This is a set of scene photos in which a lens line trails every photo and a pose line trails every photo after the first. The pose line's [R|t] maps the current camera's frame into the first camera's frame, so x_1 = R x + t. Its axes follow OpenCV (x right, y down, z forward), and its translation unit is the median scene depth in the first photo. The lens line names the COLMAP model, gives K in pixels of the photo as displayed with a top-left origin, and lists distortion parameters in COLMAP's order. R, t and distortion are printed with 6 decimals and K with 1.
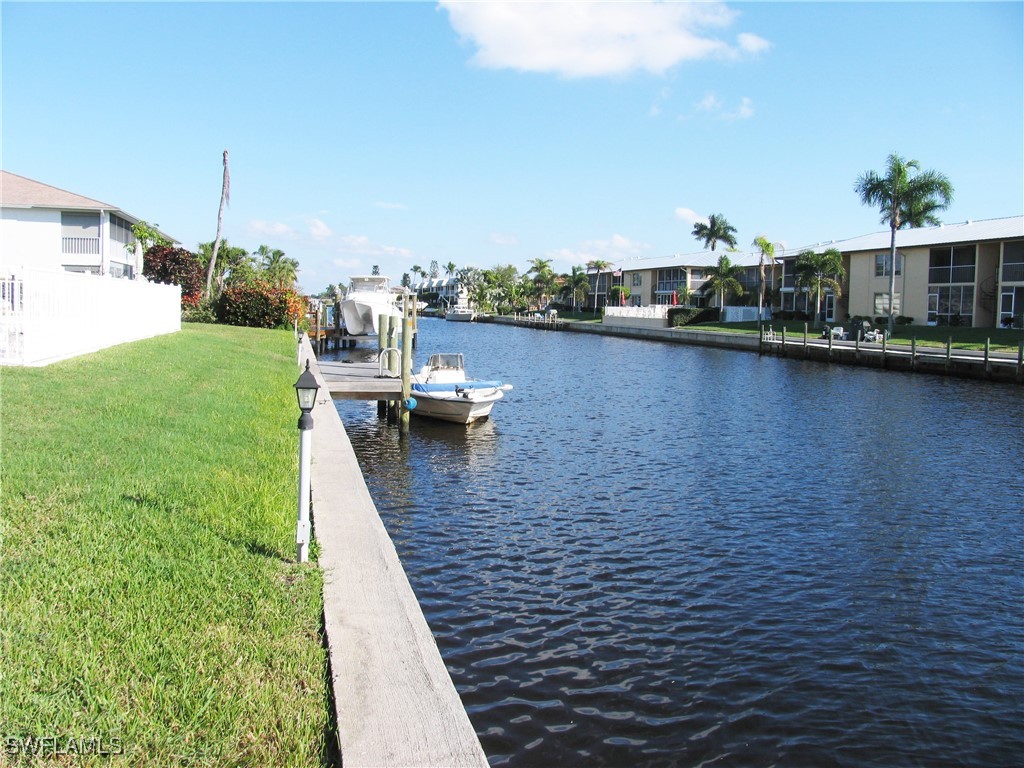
lens RADIAL K [[878.5, 0, 518.0], [0, 878.5, 341.3], [0, 0, 1]] dist [-0.131548, 0.081541]
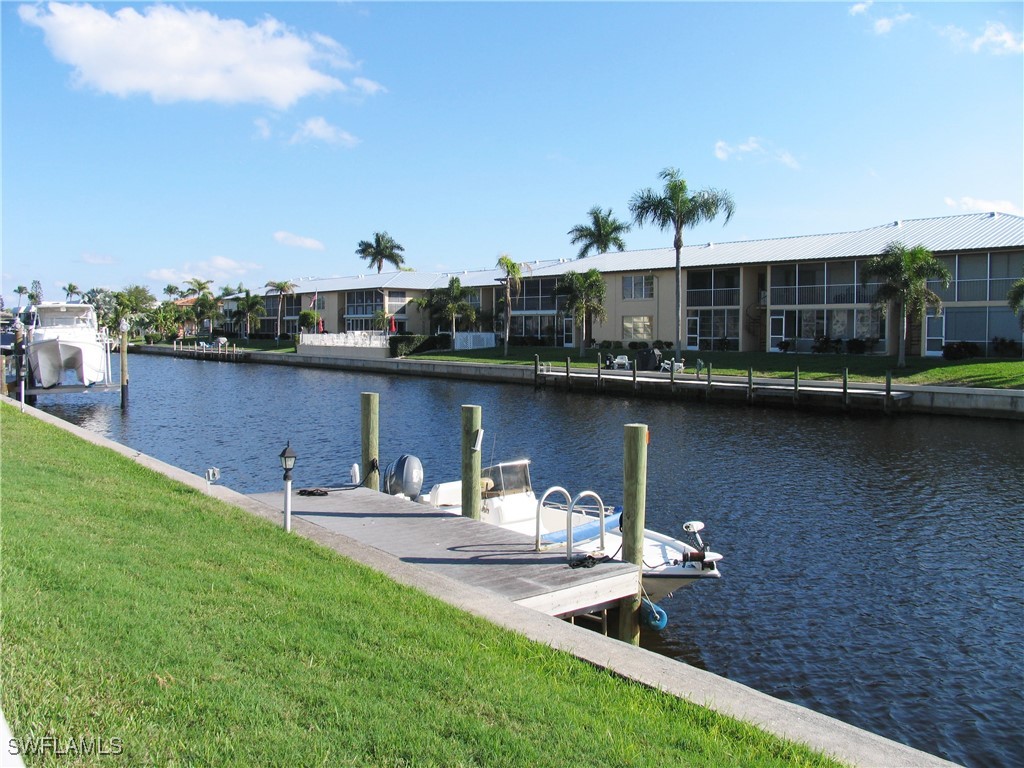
lens RADIAL K [[878.5, 0, 513.1], [0, 878.5, 353.6], [0, 0, 1]] dist [-0.131548, 0.081541]
pose [[0.907142, -0.027694, 0.419912, -0.093723], [0.031118, 0.999515, -0.001305, -0.015613], [-0.419673, 0.014251, 0.907564, 0.148999]]
